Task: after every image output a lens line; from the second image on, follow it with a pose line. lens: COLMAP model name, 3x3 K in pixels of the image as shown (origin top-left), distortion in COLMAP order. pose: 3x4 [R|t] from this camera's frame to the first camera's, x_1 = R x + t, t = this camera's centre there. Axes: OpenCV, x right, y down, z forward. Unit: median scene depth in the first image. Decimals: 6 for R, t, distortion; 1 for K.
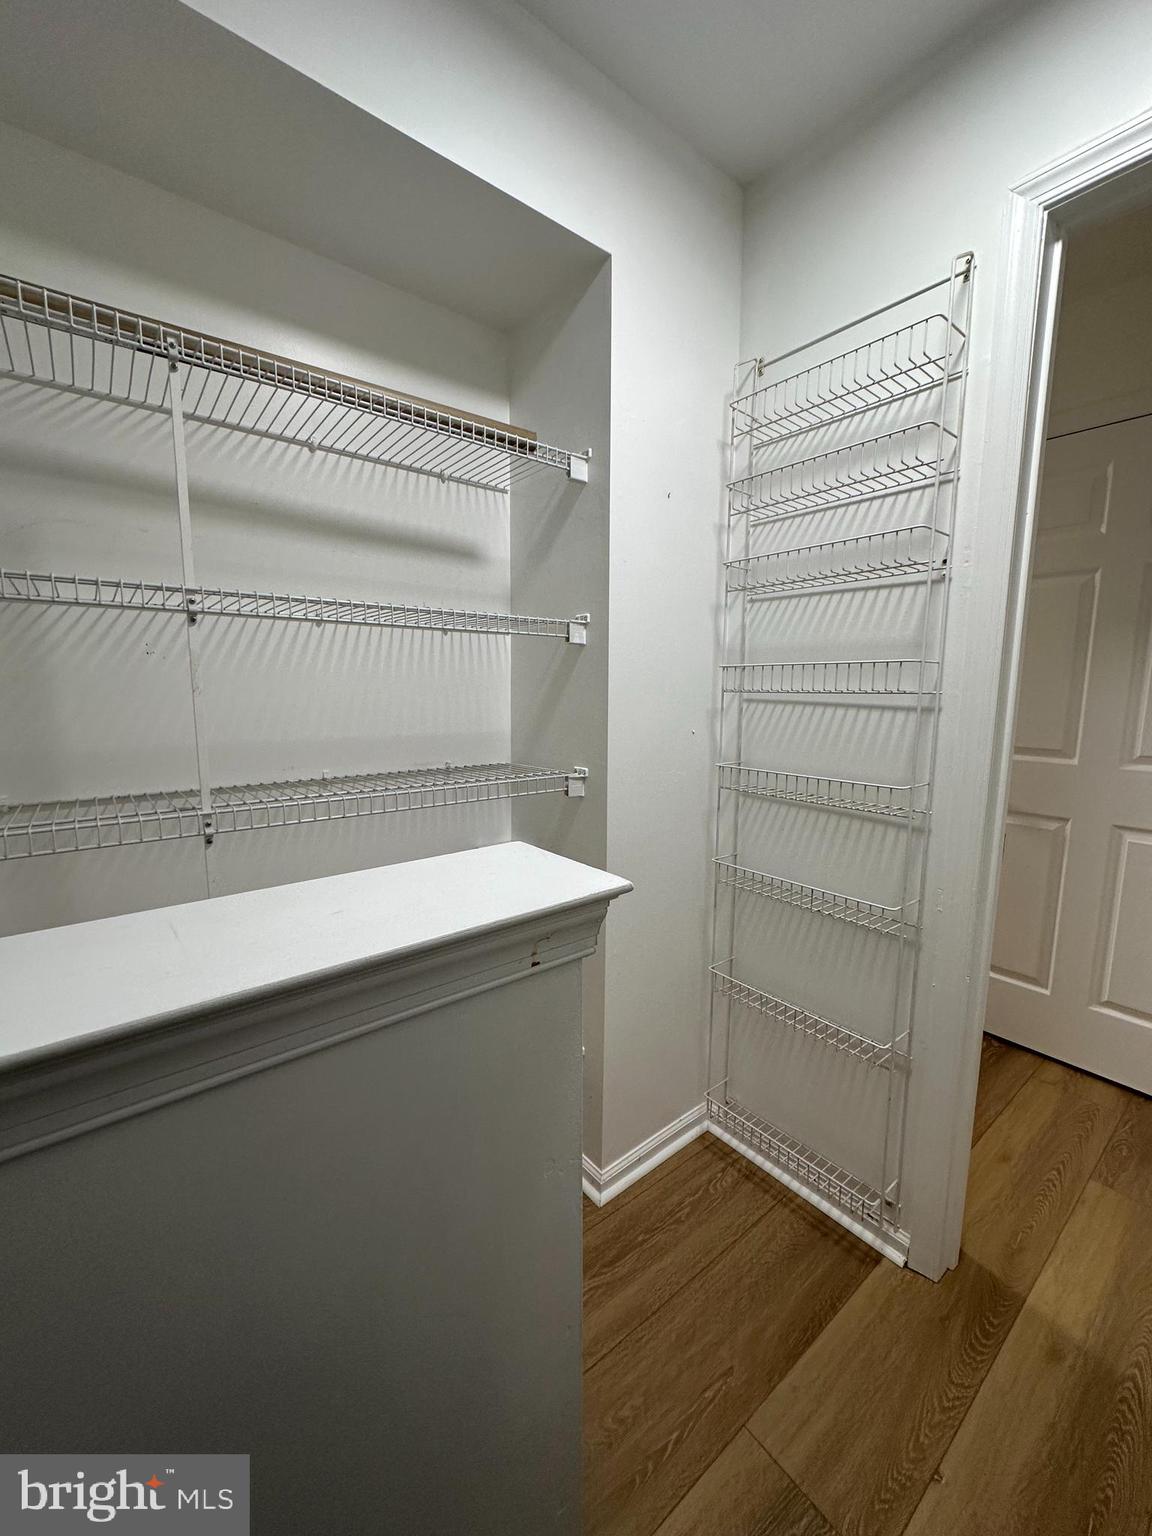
lens RADIAL K [[608.7, 0, 576.0], [0, 608.7, 768.0], [0, 0, 1]] dist [-0.000692, 0.000009]
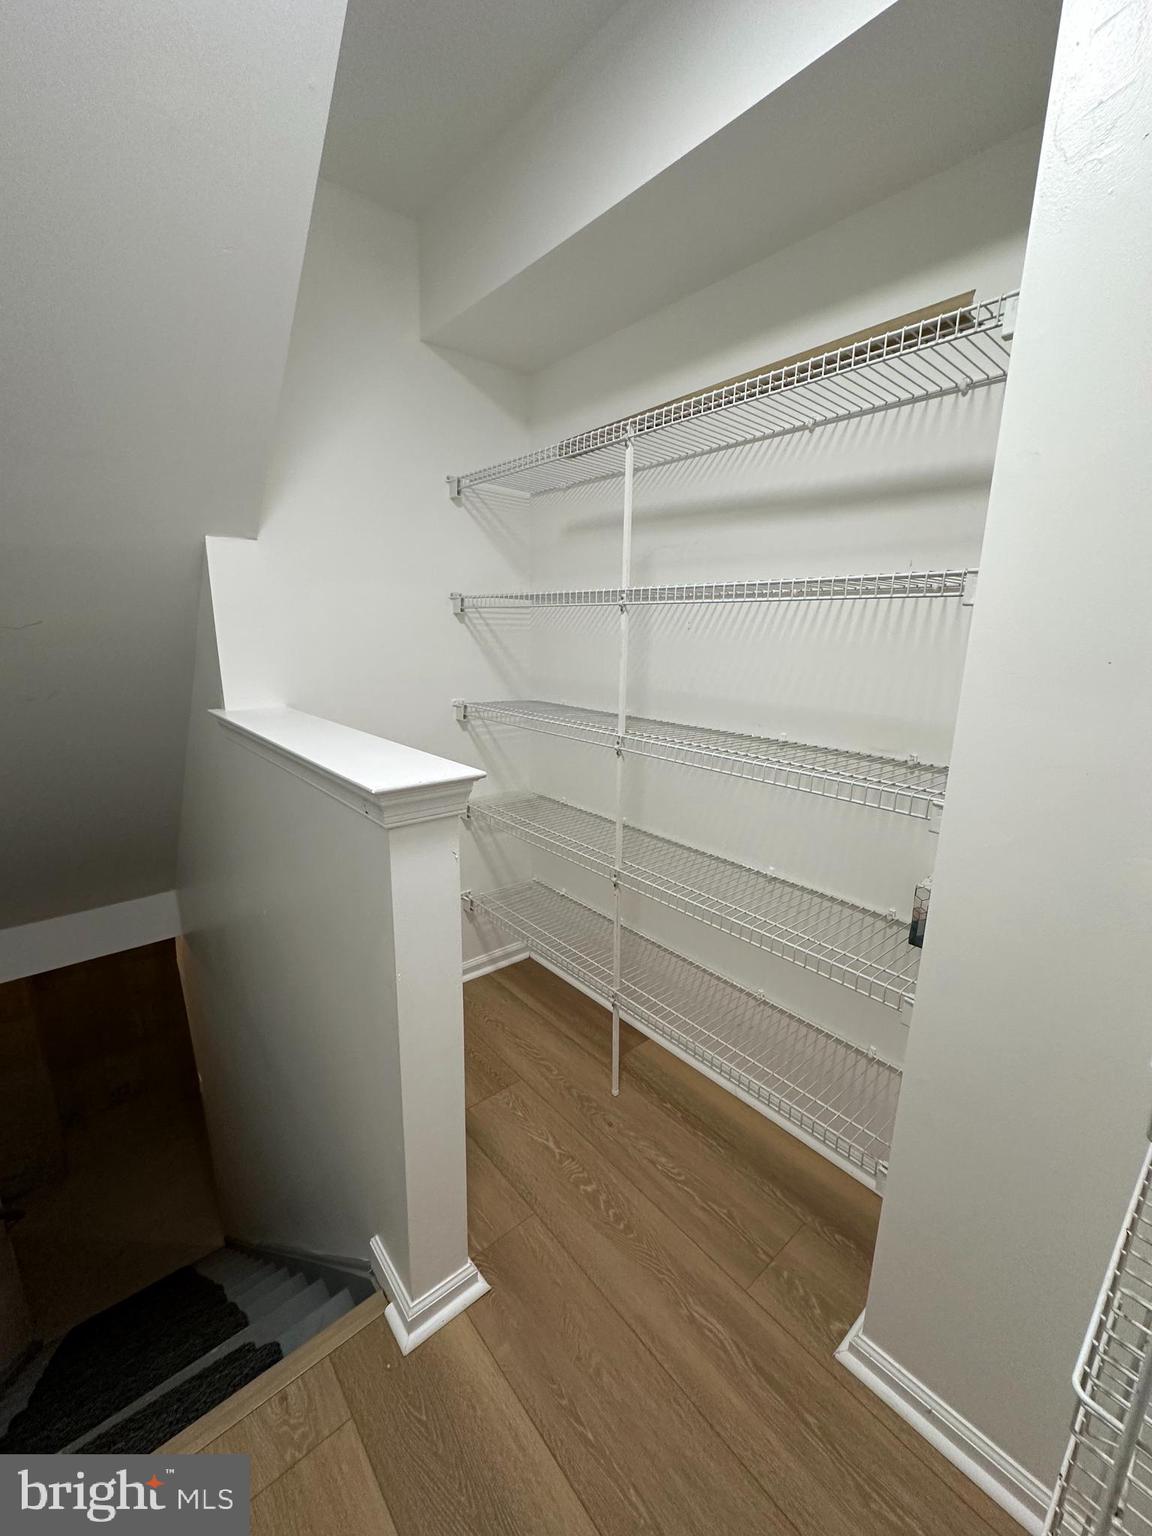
lens RADIAL K [[608.7, 0, 576.0], [0, 608.7, 768.0], [0, 0, 1]] dist [-0.000692, 0.000009]
pose [[0.040833, 0.226795, -0.973086, 0.687777], [-0.153389, 0.963777, 0.218188, -0.123180], [0.987322, 0.140351, 0.074142, 0.592040]]
